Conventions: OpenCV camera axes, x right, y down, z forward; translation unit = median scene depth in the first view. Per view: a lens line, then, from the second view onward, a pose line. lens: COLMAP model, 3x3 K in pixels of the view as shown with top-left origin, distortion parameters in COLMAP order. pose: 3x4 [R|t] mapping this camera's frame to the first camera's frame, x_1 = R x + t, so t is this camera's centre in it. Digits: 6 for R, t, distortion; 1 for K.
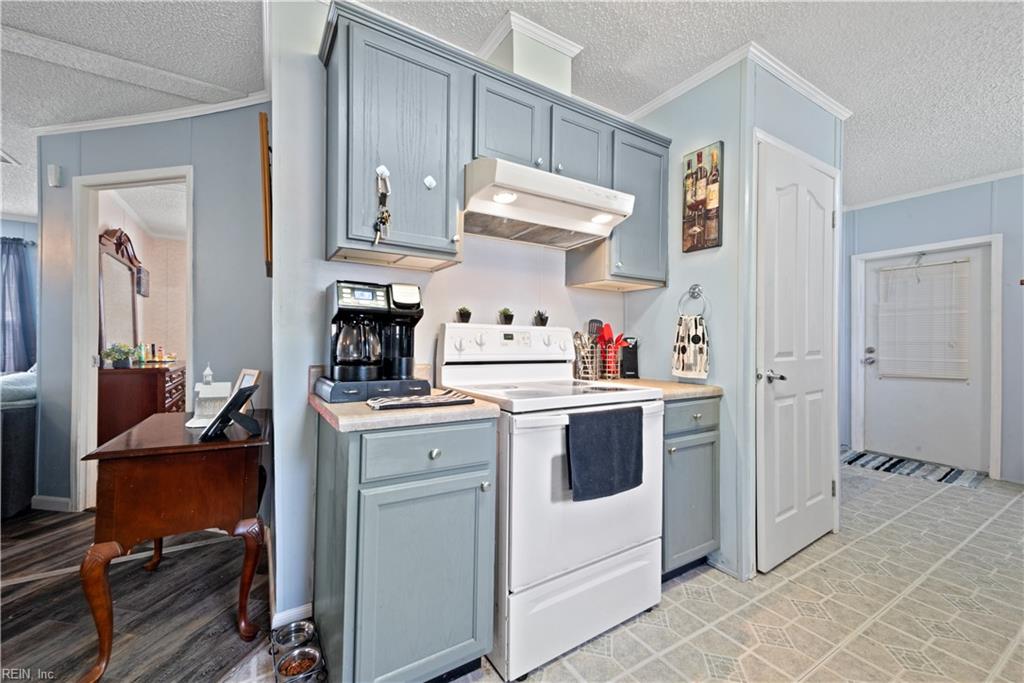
lens RADIAL K [[408.0, 0, 511.8], [0, 408.0, 338.2], [0, 0, 1]] dist [-0.000652, 0.000980]
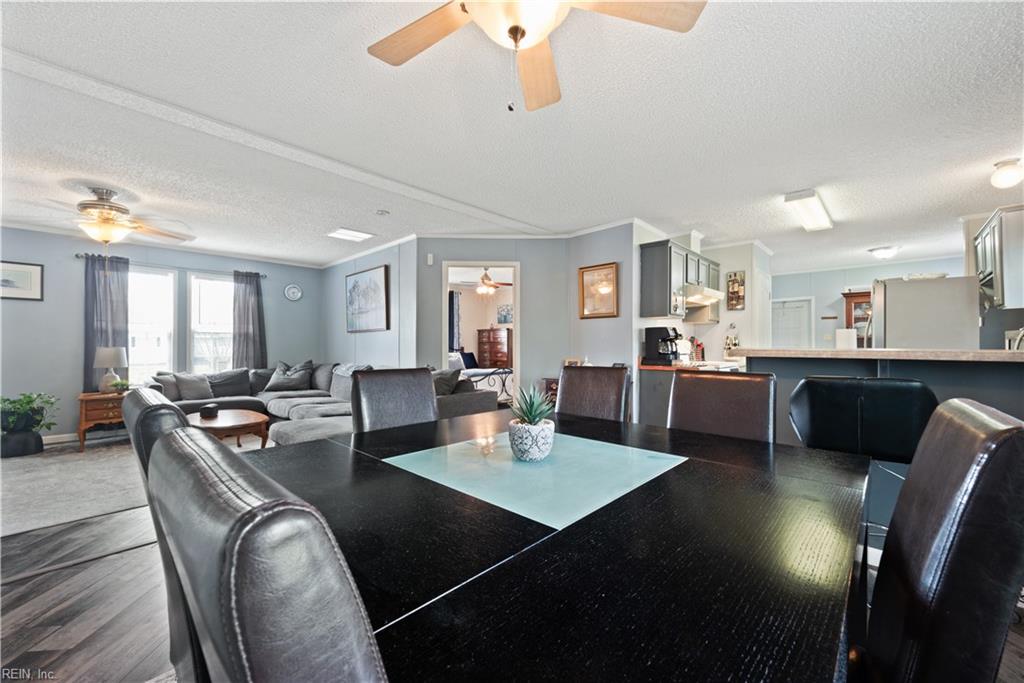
lens RADIAL K [[408.0, 0, 516.7], [0, 408.0, 340.6], [0, 0, 1]] dist [-0.000652, 0.000980]
pose [[0.960518, -0.005868, 0.278158, -1.533245], [0.008585, 0.999927, -0.008552, -0.011825], [-0.278087, 0.010602, 0.960497, -1.061086]]
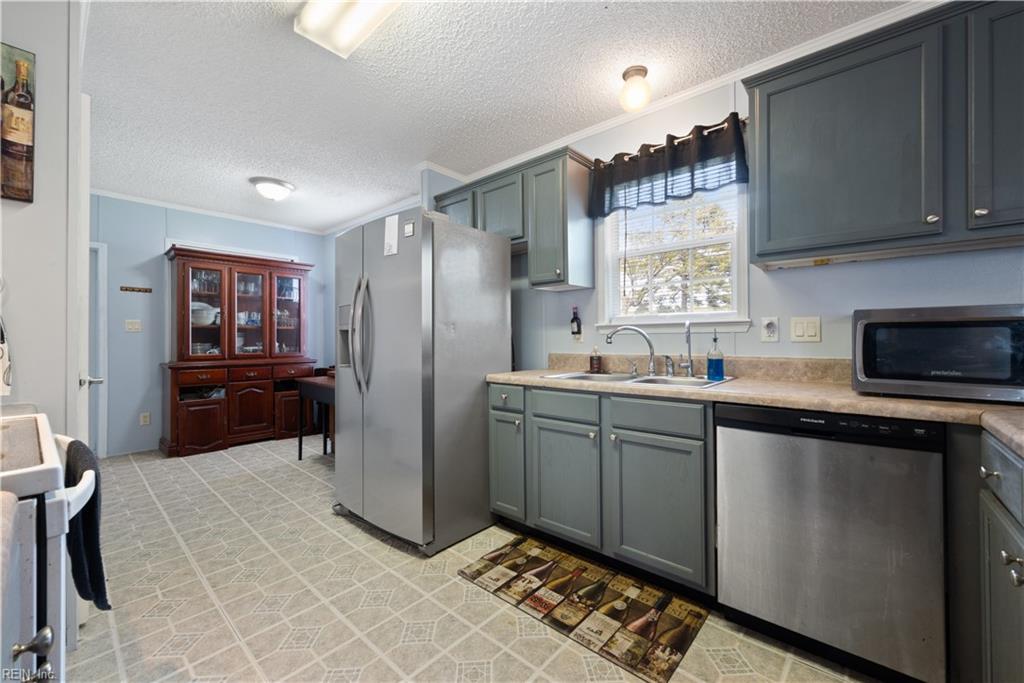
lens RADIAL K [[408.0, 0, 508.2], [0, 408.0, 332.3], [0, 0, 1]] dist [-0.000652, 0.000980]
pose [[-0.284535, 0.007895, 0.958633, -0.359729], [-0.004927, 0.999941, -0.009697, -0.000650], [-0.958653, -0.007483, -0.284479, 0.378271]]
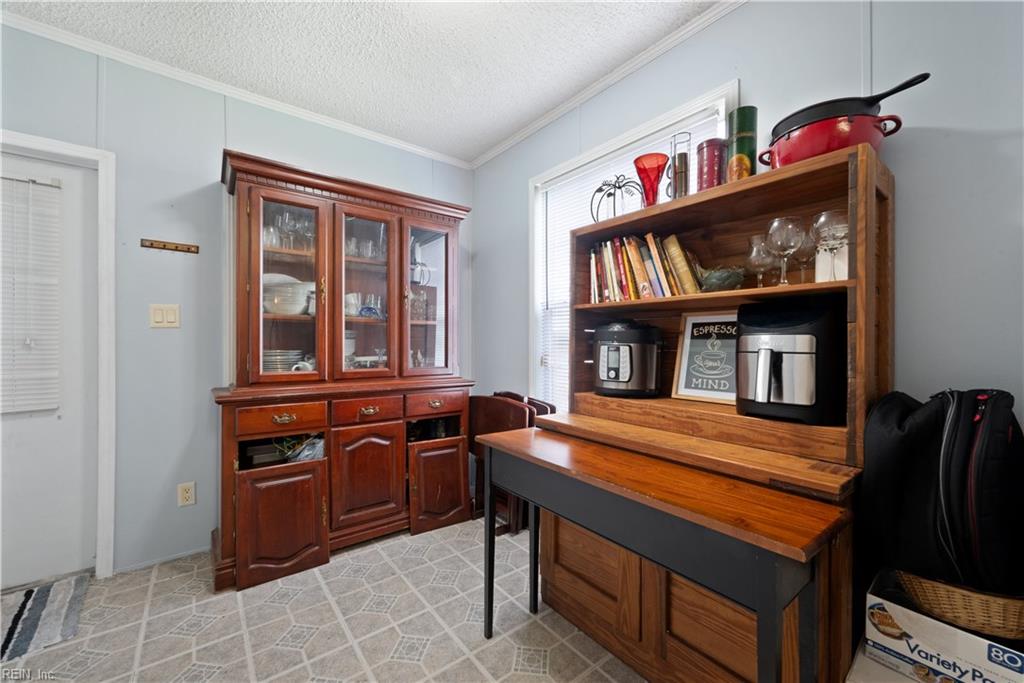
lens RADIAL K [[408.0, 0, 511.3], [0, 408.0, 342.1], [0, 0, 1]] dist [-0.000652, 0.000980]
pose [[-0.084899, -0.017210, 0.996241, 0.885967], [-0.013497, 0.999779, 0.016121, -0.004351], [-0.996298, -0.012078, -0.085112, 0.754929]]
